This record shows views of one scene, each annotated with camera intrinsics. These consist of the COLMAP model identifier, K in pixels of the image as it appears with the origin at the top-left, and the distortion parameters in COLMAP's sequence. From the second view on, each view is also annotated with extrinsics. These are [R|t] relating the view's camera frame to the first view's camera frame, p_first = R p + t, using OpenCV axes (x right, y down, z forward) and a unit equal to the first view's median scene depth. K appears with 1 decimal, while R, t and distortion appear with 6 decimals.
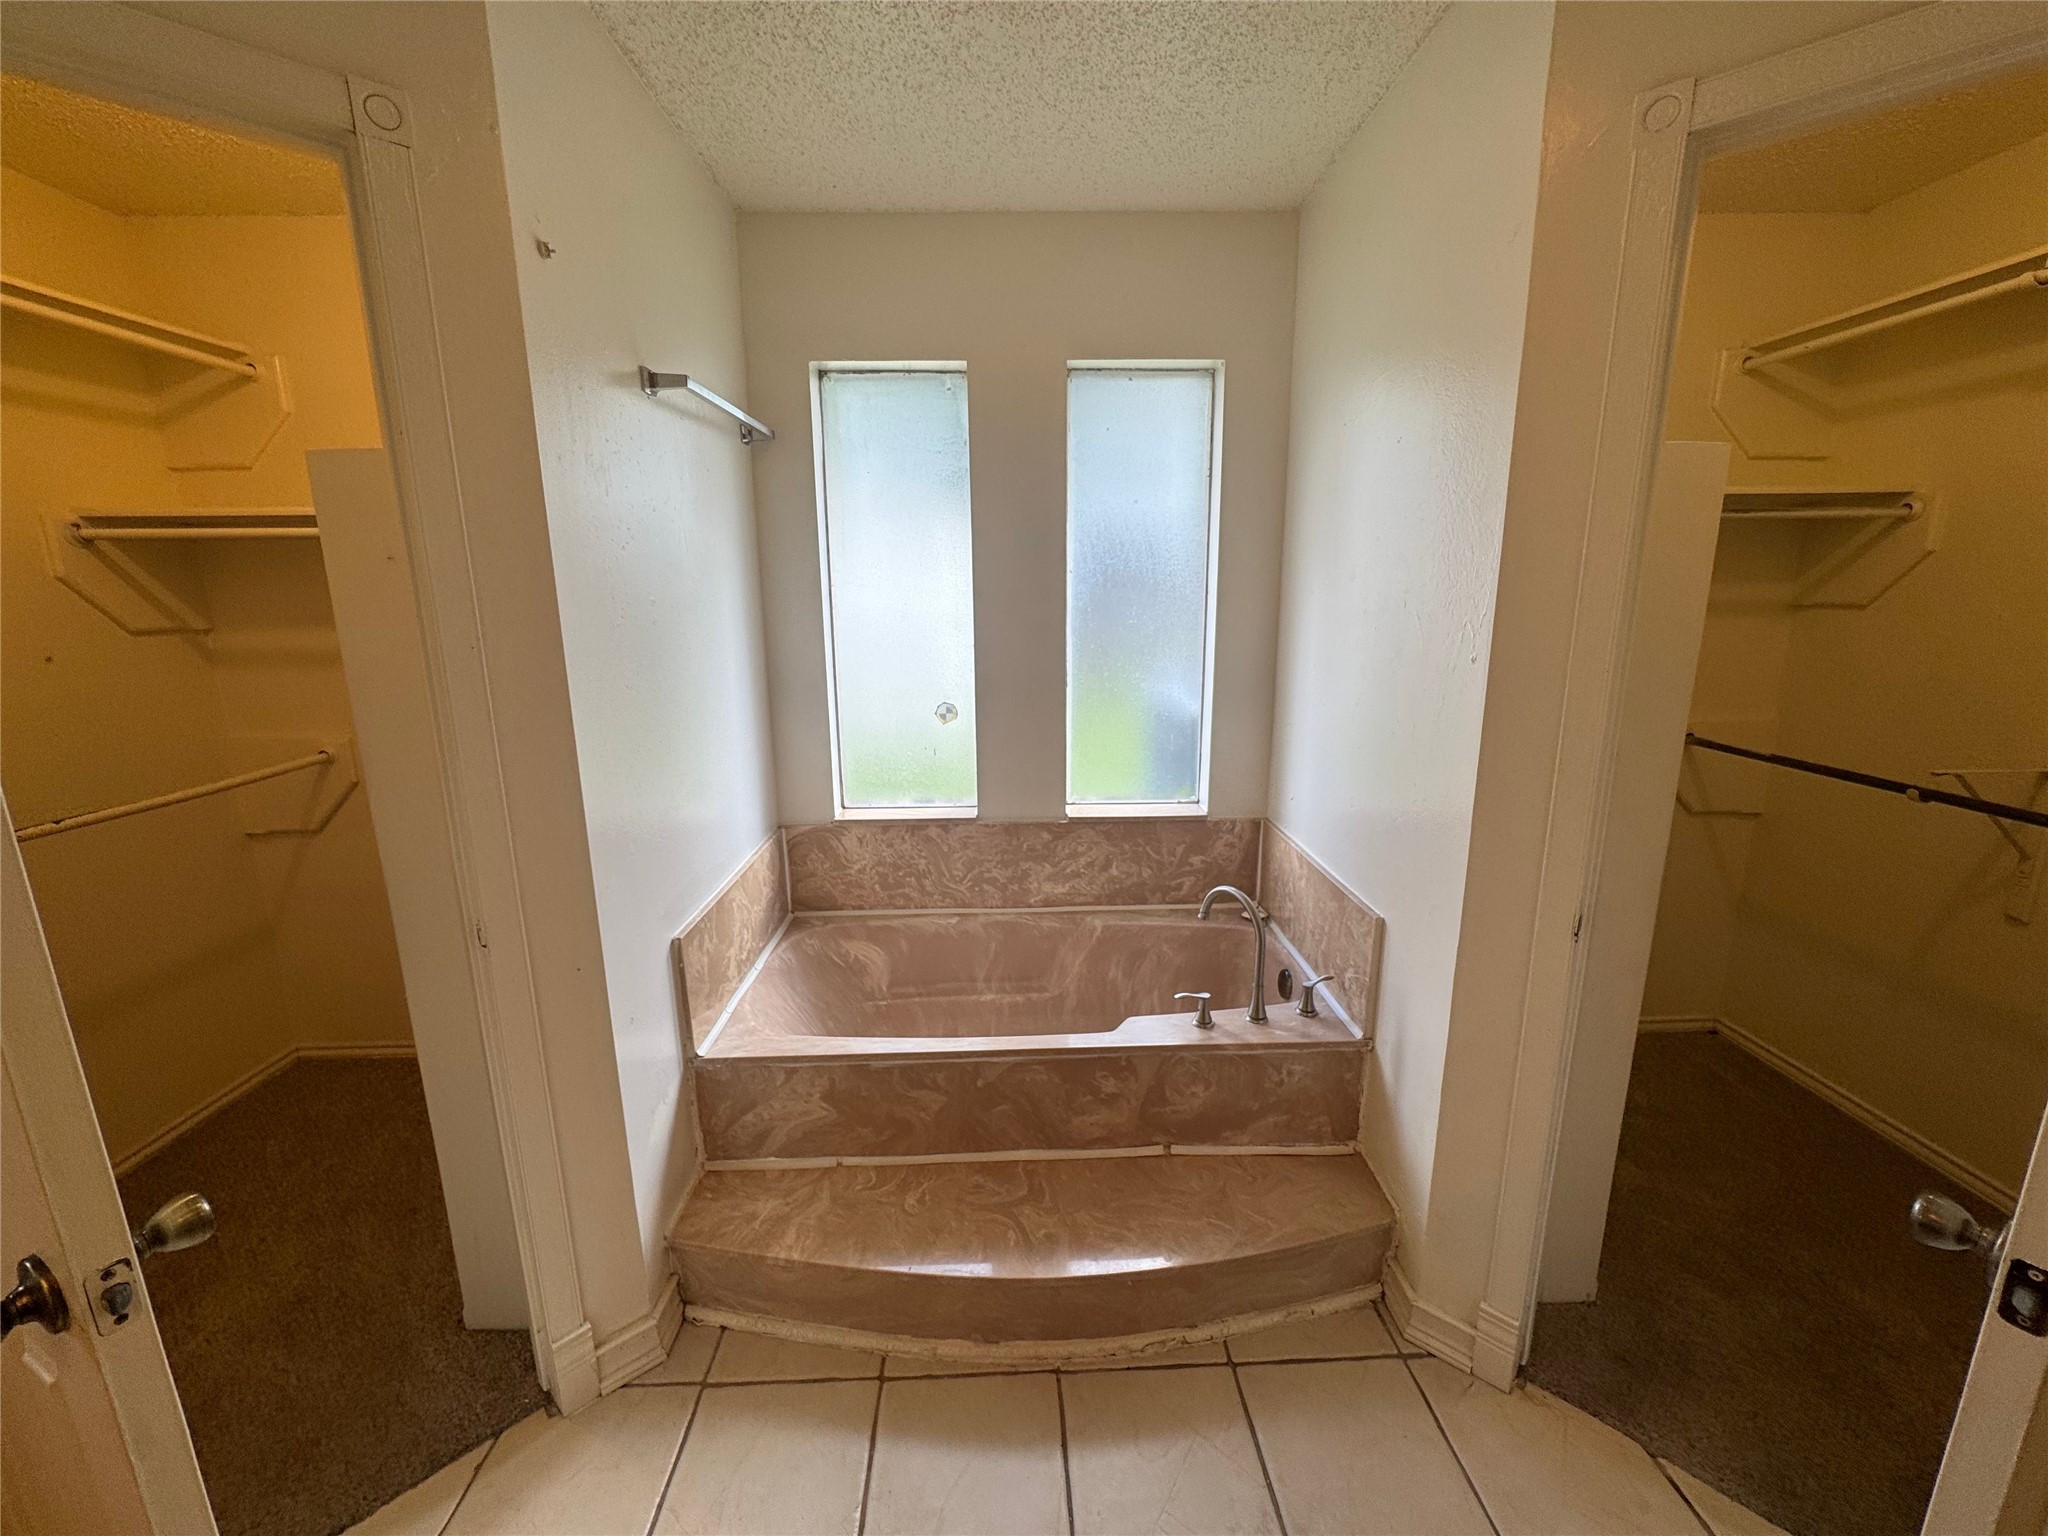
lens RADIAL K [[821.1, 0, 1025.4], [0, 821.1, 767.5], [0, 0, 1]] dist [-0.004298, 0.001131]
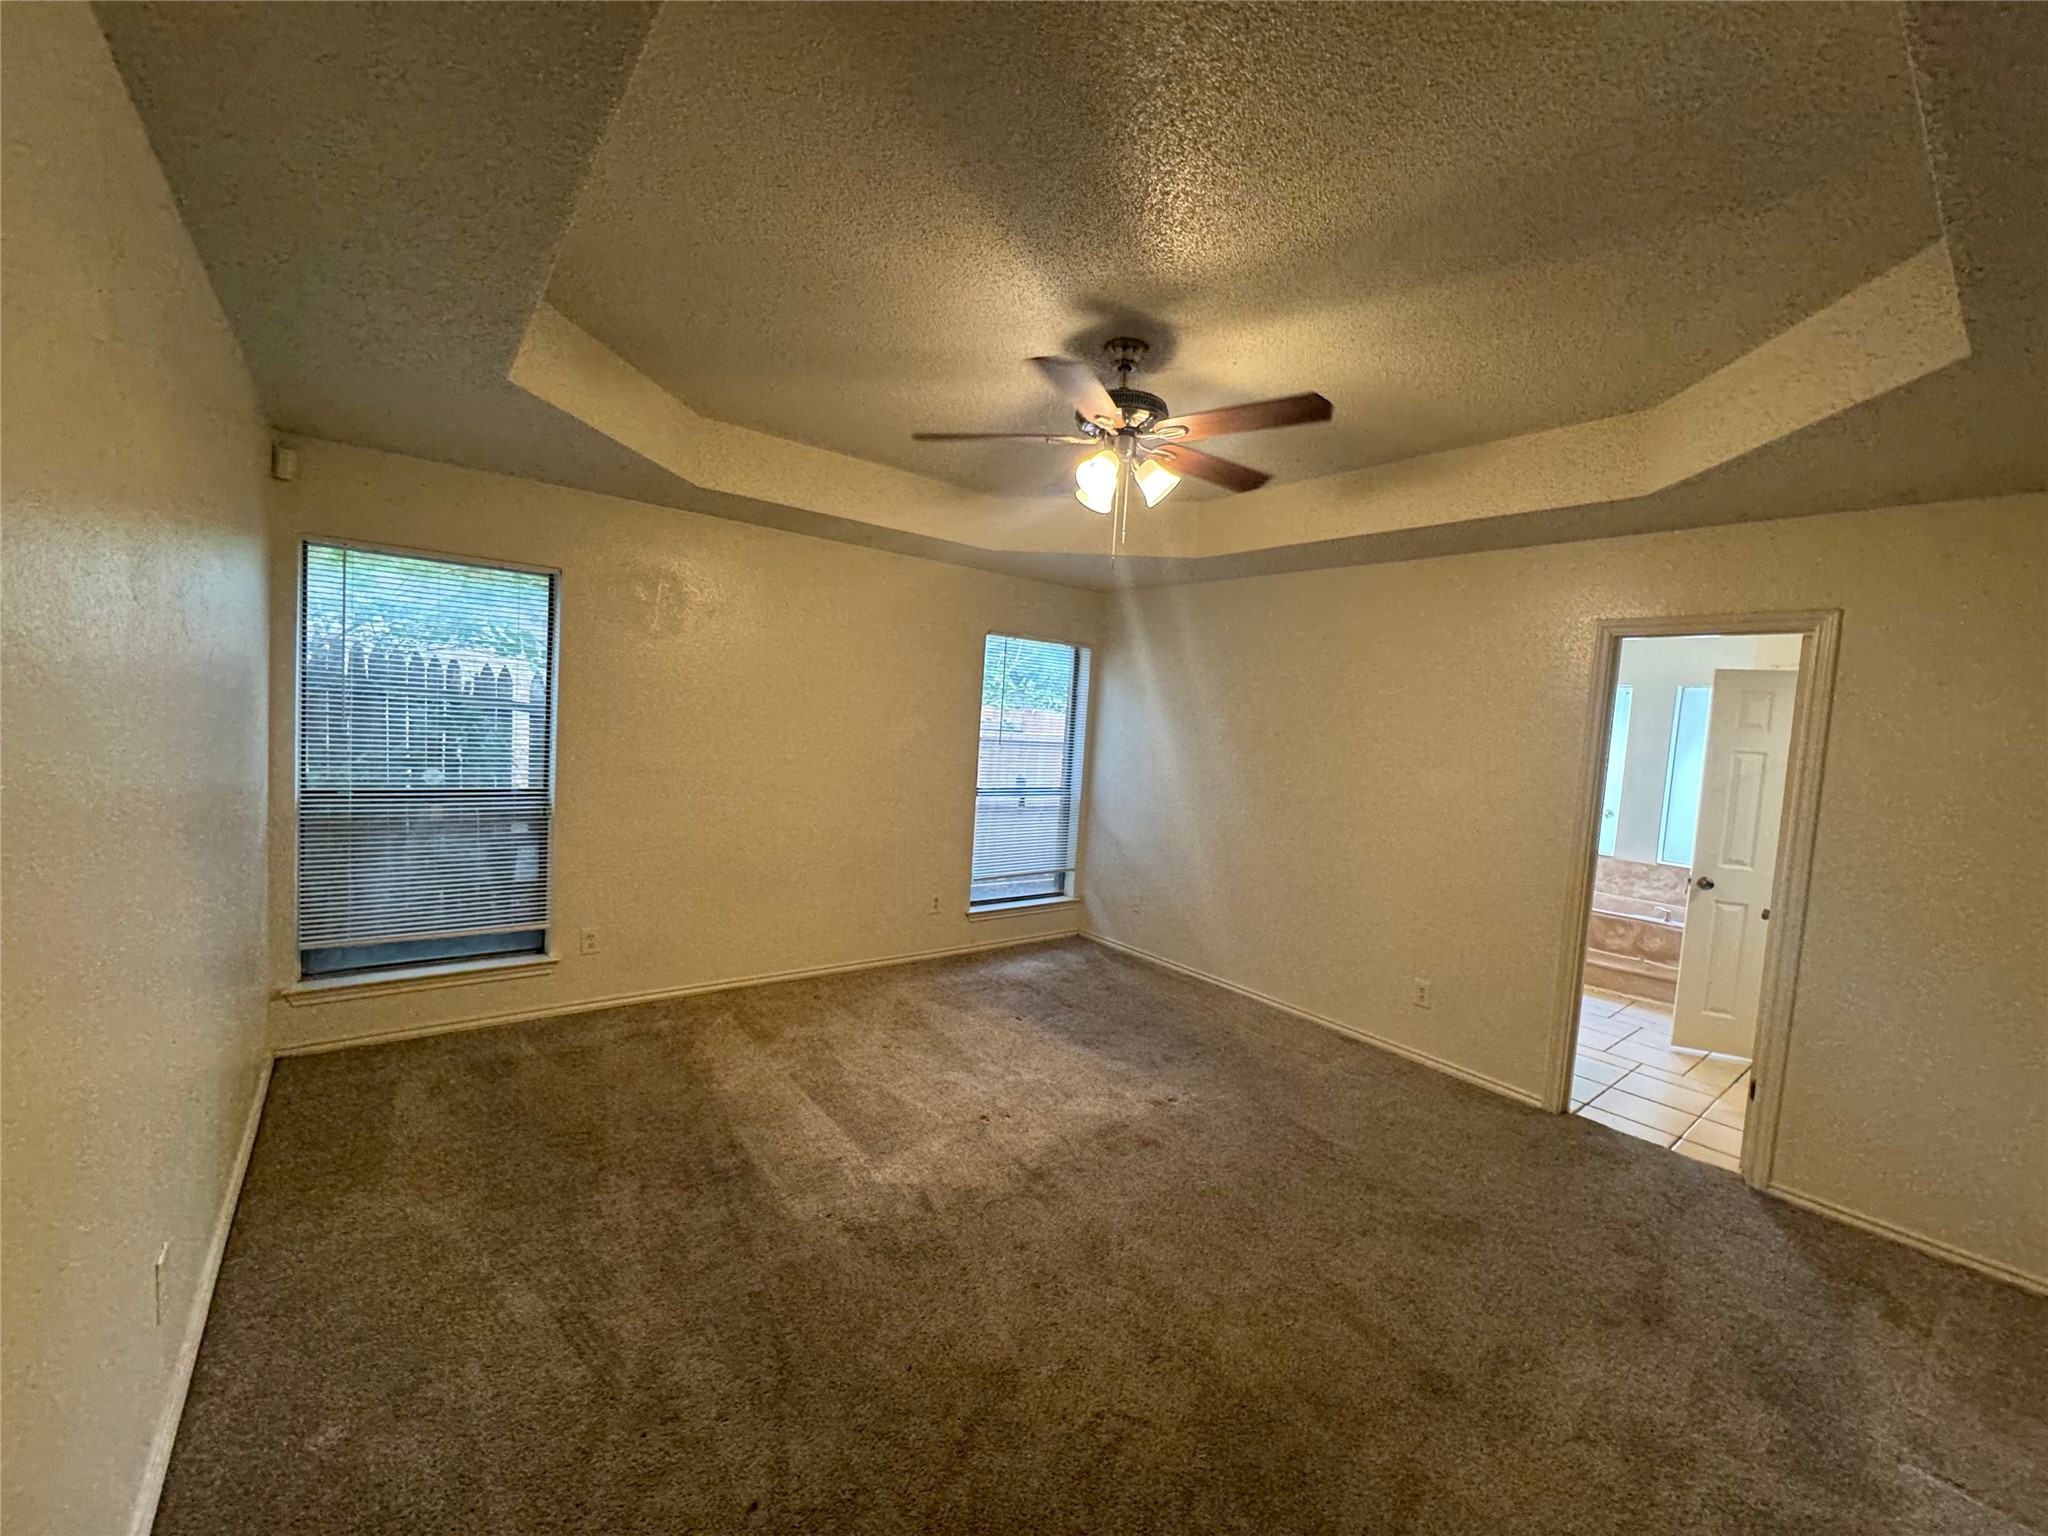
lens RADIAL K [[821.1, 0, 1023.4], [0, 821.1, 776.8], [0, 0, 1]] dist [-0.004298, 0.001131]
pose [[0.595552, 0.105580, -0.796349, 1.085348], [-0.238307, 0.969921, -0.049627, 0.494155], [0.767156, 0.219330, 0.602799, -2.509653]]
